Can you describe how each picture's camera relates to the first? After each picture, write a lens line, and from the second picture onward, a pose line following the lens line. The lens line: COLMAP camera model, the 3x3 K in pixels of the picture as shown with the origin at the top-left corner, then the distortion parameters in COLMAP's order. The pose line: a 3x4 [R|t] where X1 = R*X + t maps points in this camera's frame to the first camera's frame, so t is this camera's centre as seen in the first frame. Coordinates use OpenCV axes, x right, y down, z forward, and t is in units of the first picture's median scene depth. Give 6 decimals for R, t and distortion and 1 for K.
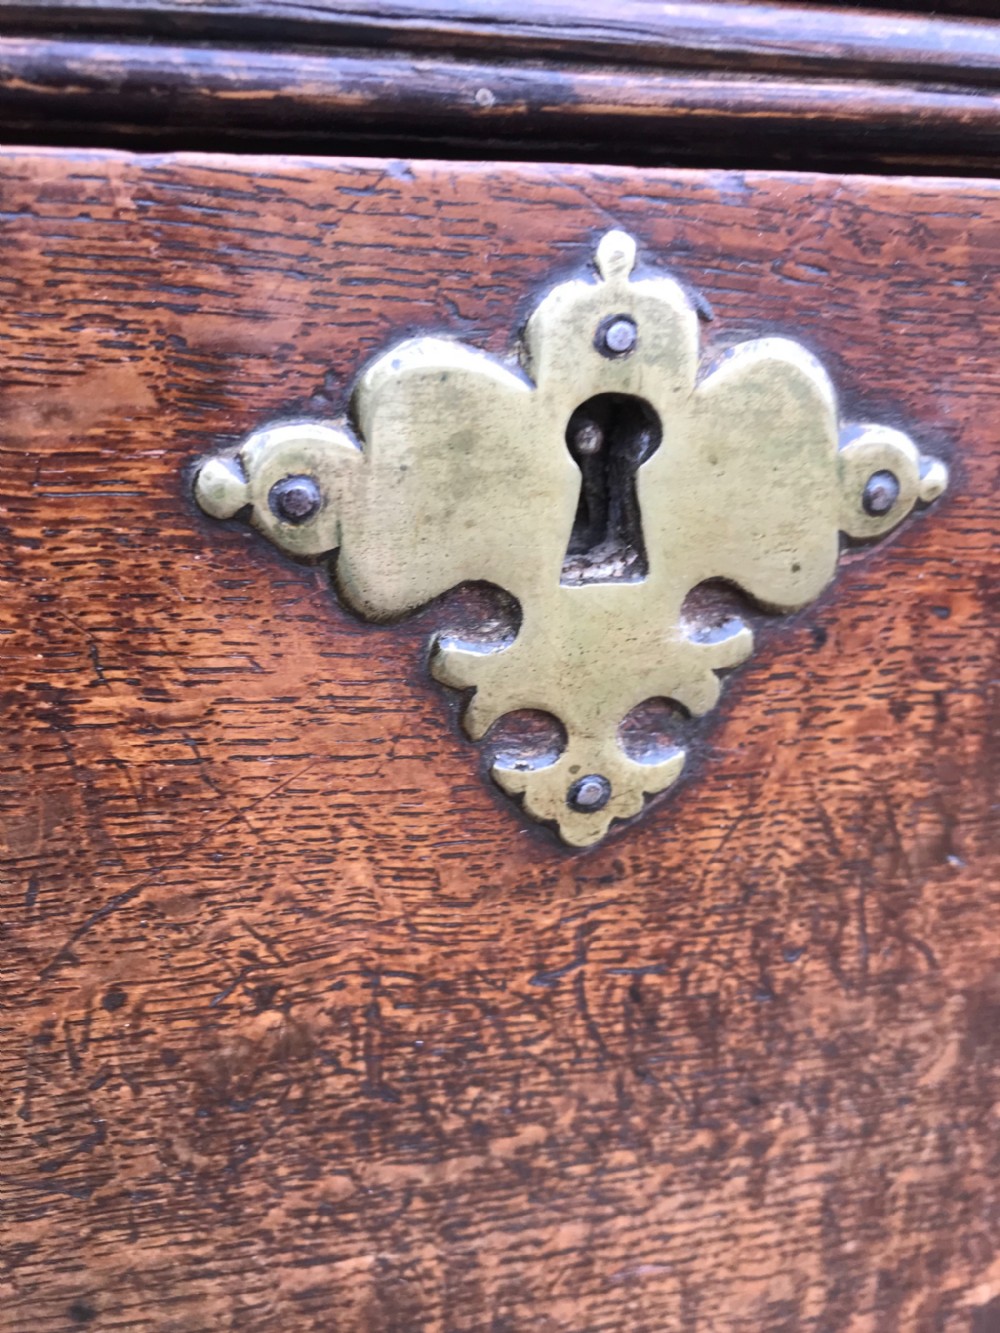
lens RADIAL K [[1101.3, 0, 499.4], [0, 1101.3, 655.9], [0, 0, 1]] dist [0.005501, 0.010313]
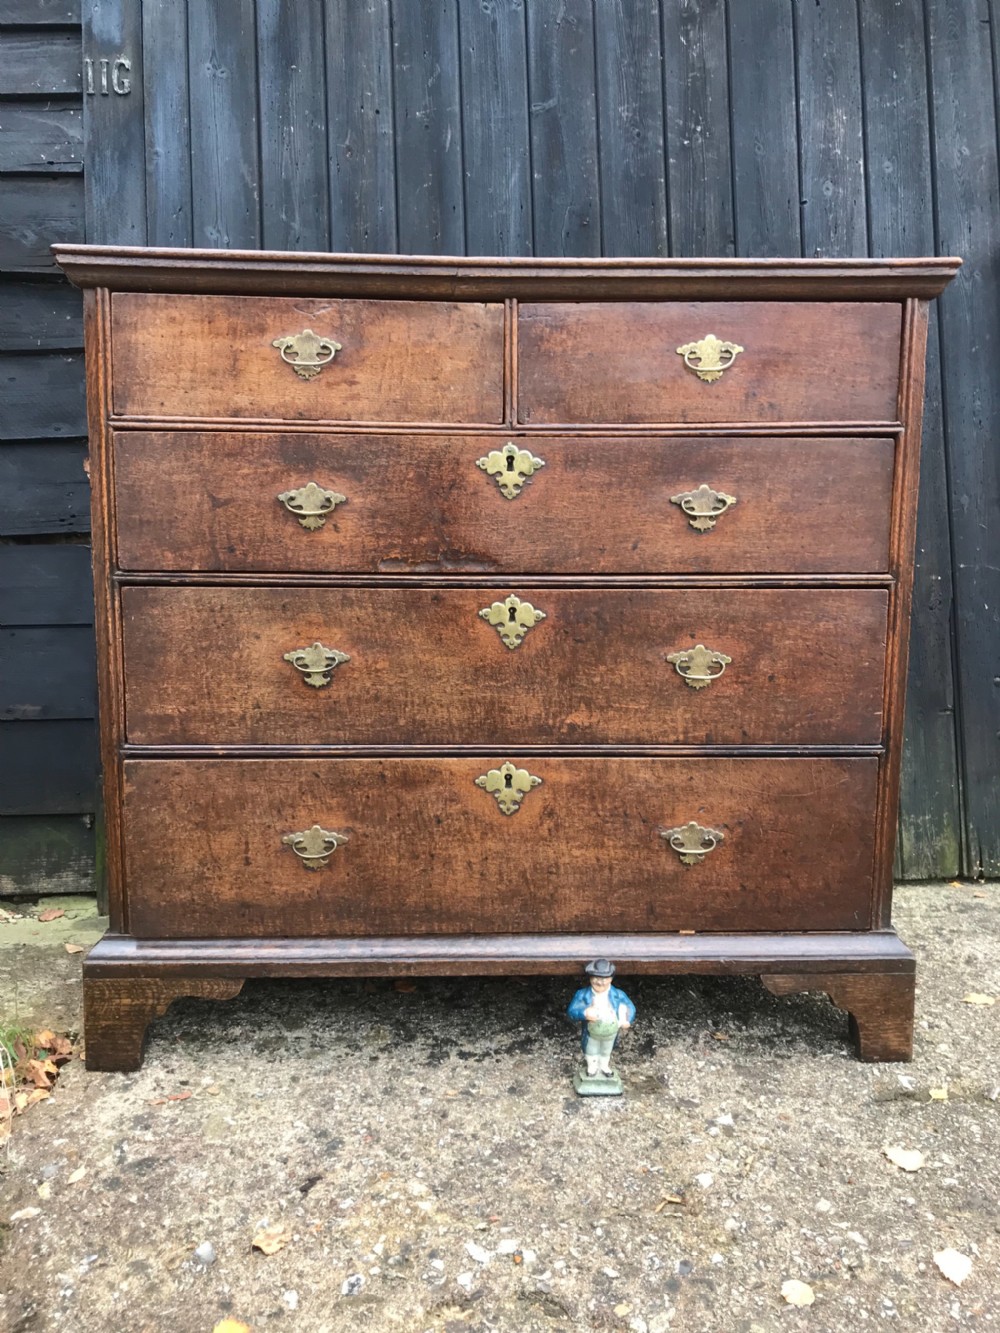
lens RADIAL K [[1094.6, 0, 497.8], [0, 1094.6, 656.1], [0, 0, 1]] dist [0.015667, -0.003537]
pose [[0.972123, 0.028282, -0.232761, 2.403090], [-0.074373, 0.978630, -0.191706, 2.273097], [0.222365, 0.203673, 0.953452, -9.057535]]
